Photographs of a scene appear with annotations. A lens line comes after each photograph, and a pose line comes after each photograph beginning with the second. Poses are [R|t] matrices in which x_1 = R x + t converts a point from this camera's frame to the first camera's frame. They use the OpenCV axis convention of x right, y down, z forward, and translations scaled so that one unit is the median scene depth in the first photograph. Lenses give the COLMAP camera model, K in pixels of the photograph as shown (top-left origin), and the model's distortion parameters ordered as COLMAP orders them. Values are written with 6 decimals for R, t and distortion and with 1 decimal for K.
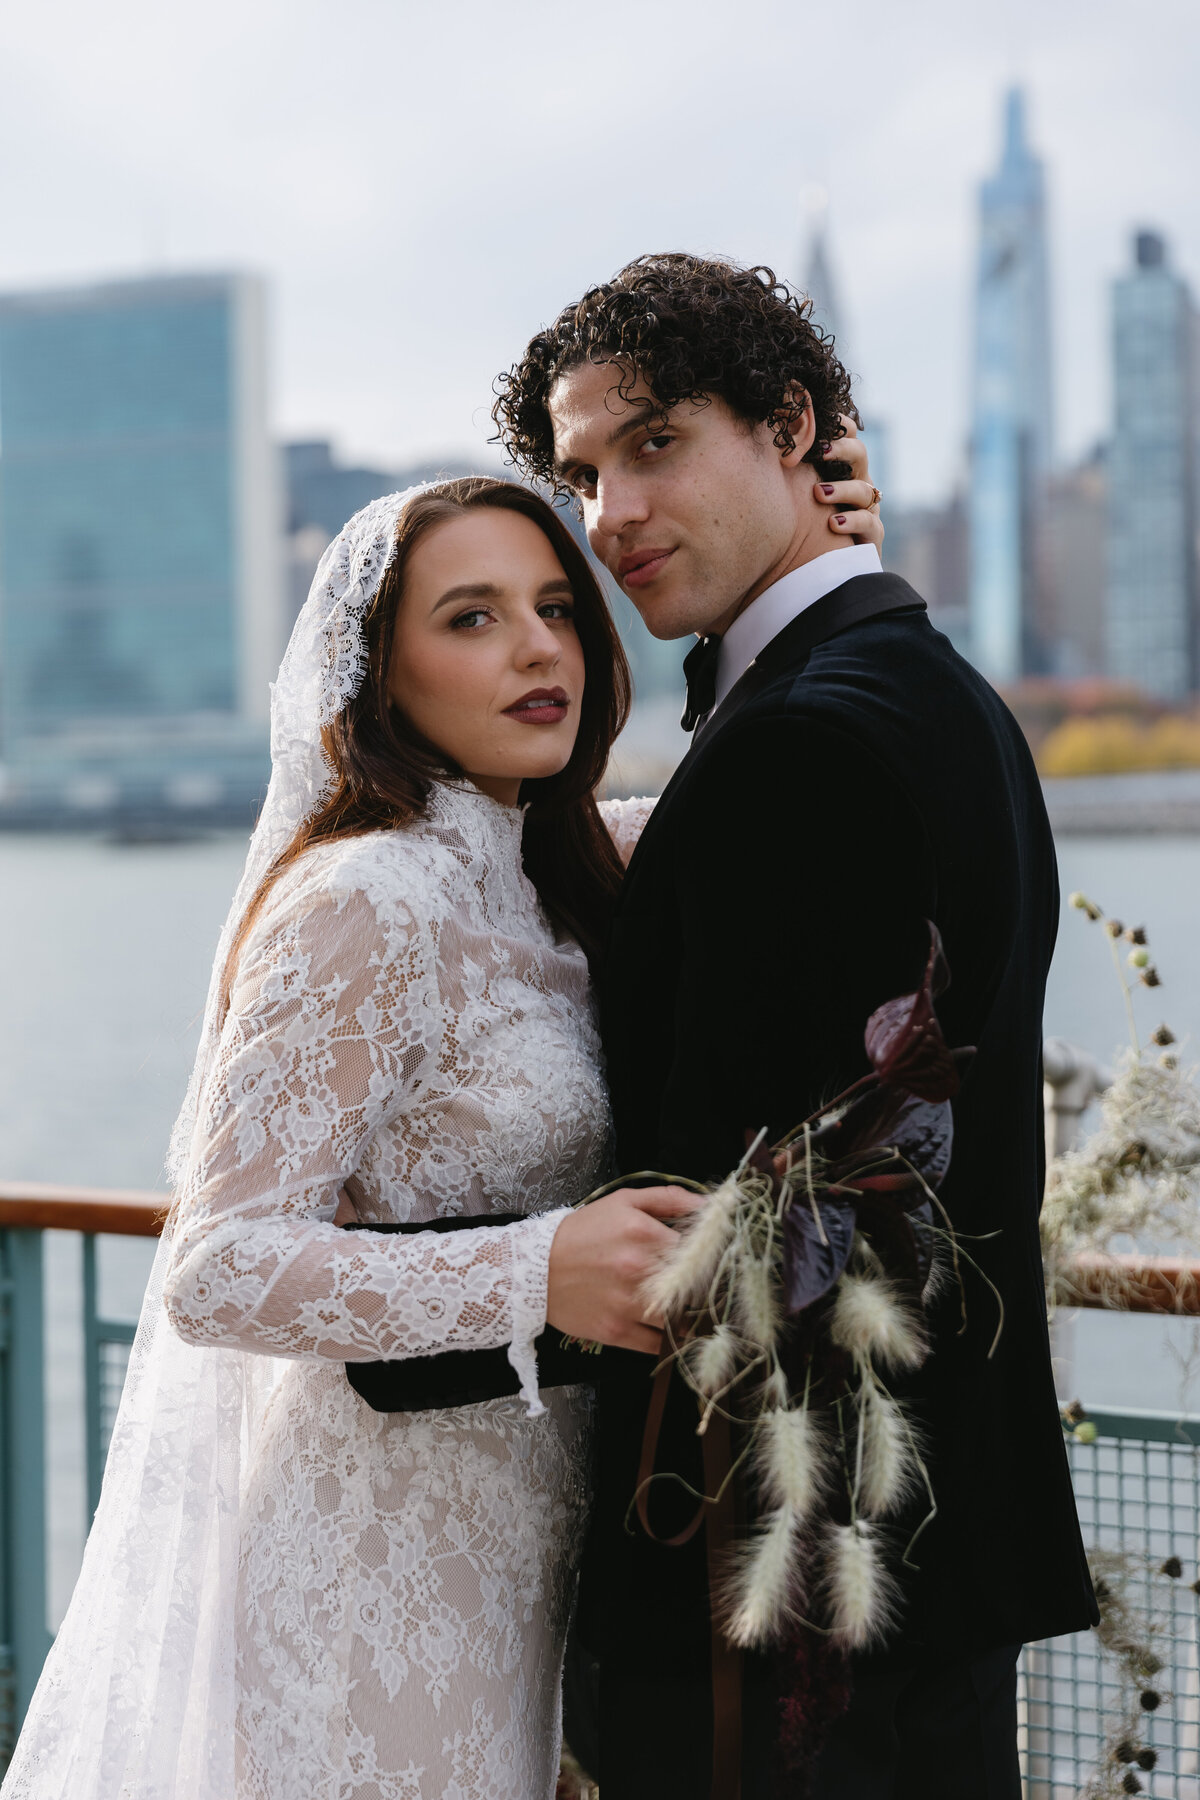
lens RADIAL K [[3400.1, 0, 541.9], [0, 3400.1, 898.9], [0, 0, 1]] dist [-0.011564, 0.000000]
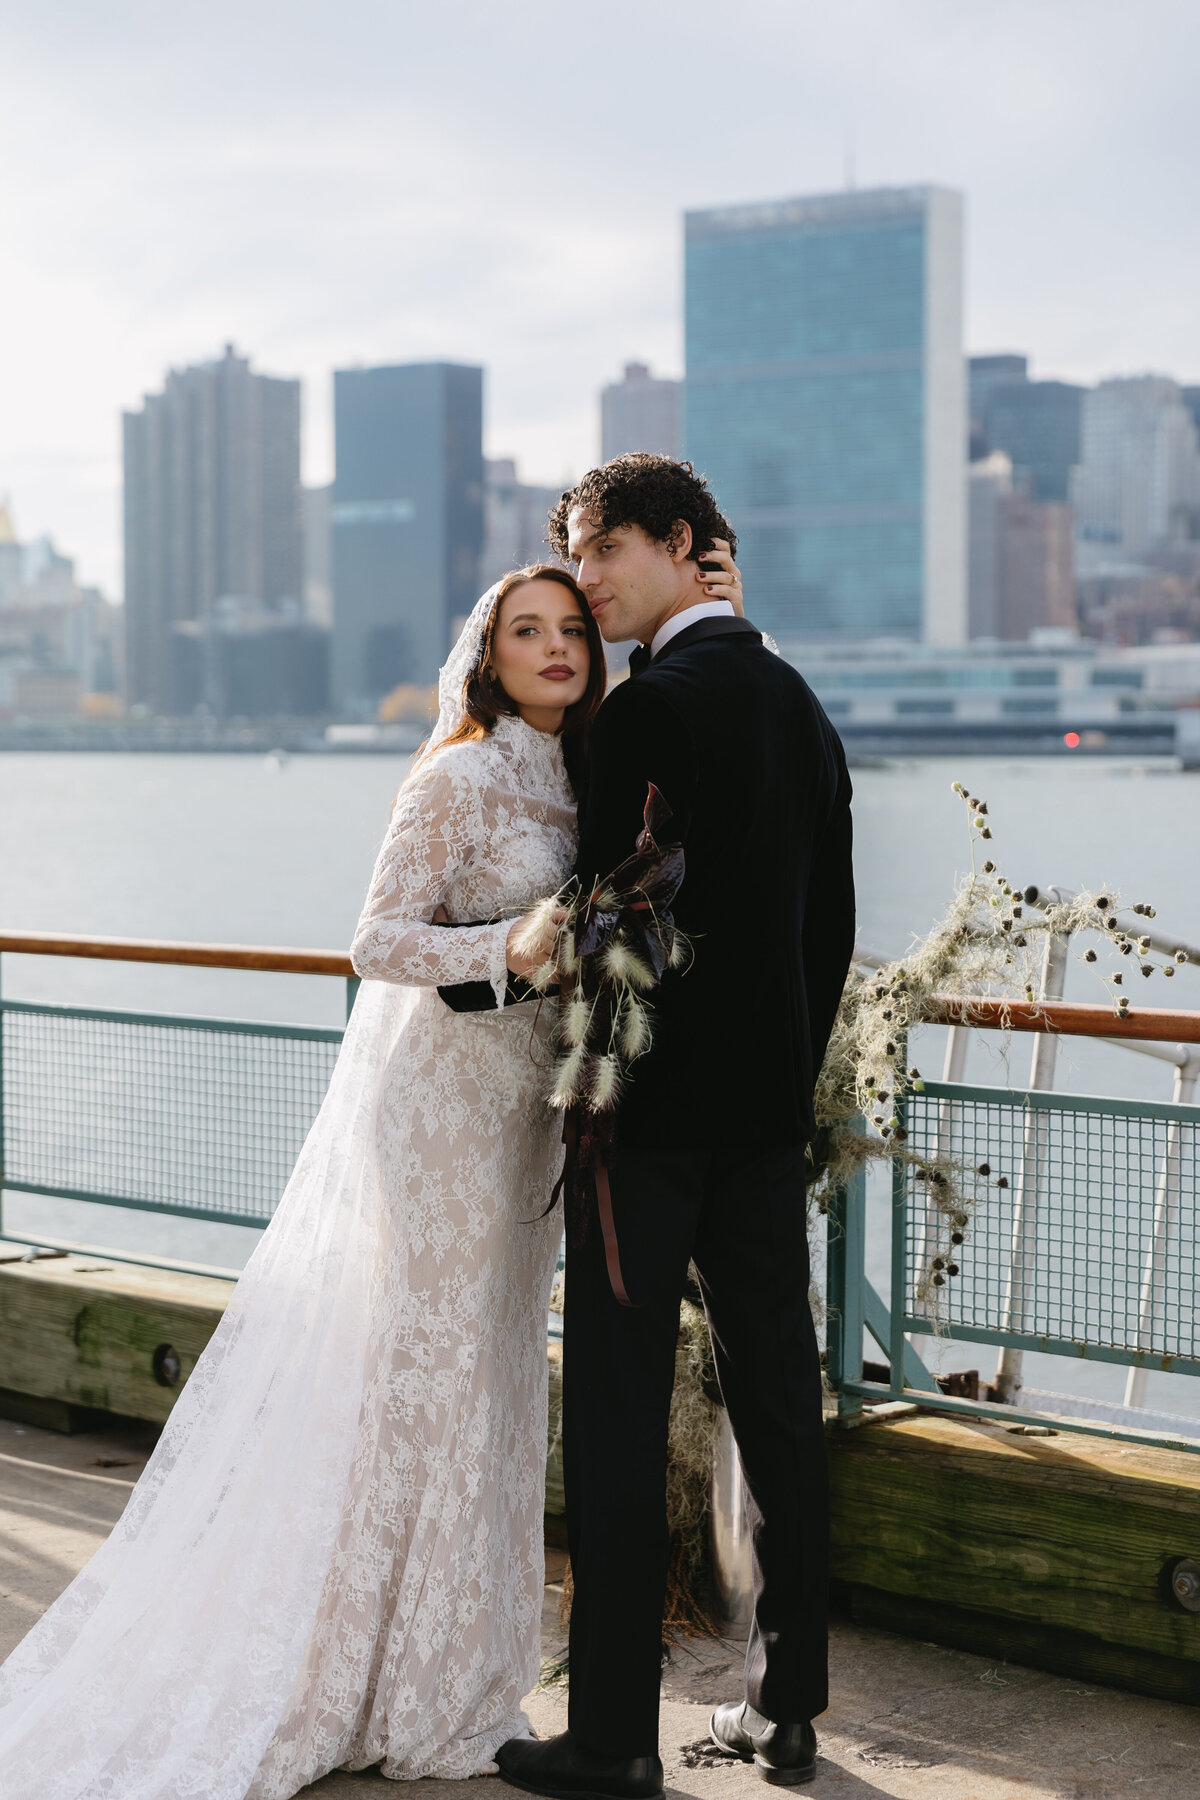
lens RADIAL K [[3400.1, 0, 594.7], [0, 3400.1, 962.9], [0, 0, 1]] dist [-0.011564, 0.000000]
pose [[0.982660, 0.030133, -0.182951, 0.424980], [-0.021638, 0.998601, 0.048254, 0.012192], [0.184149, -0.043459, 0.981937, -1.052441]]
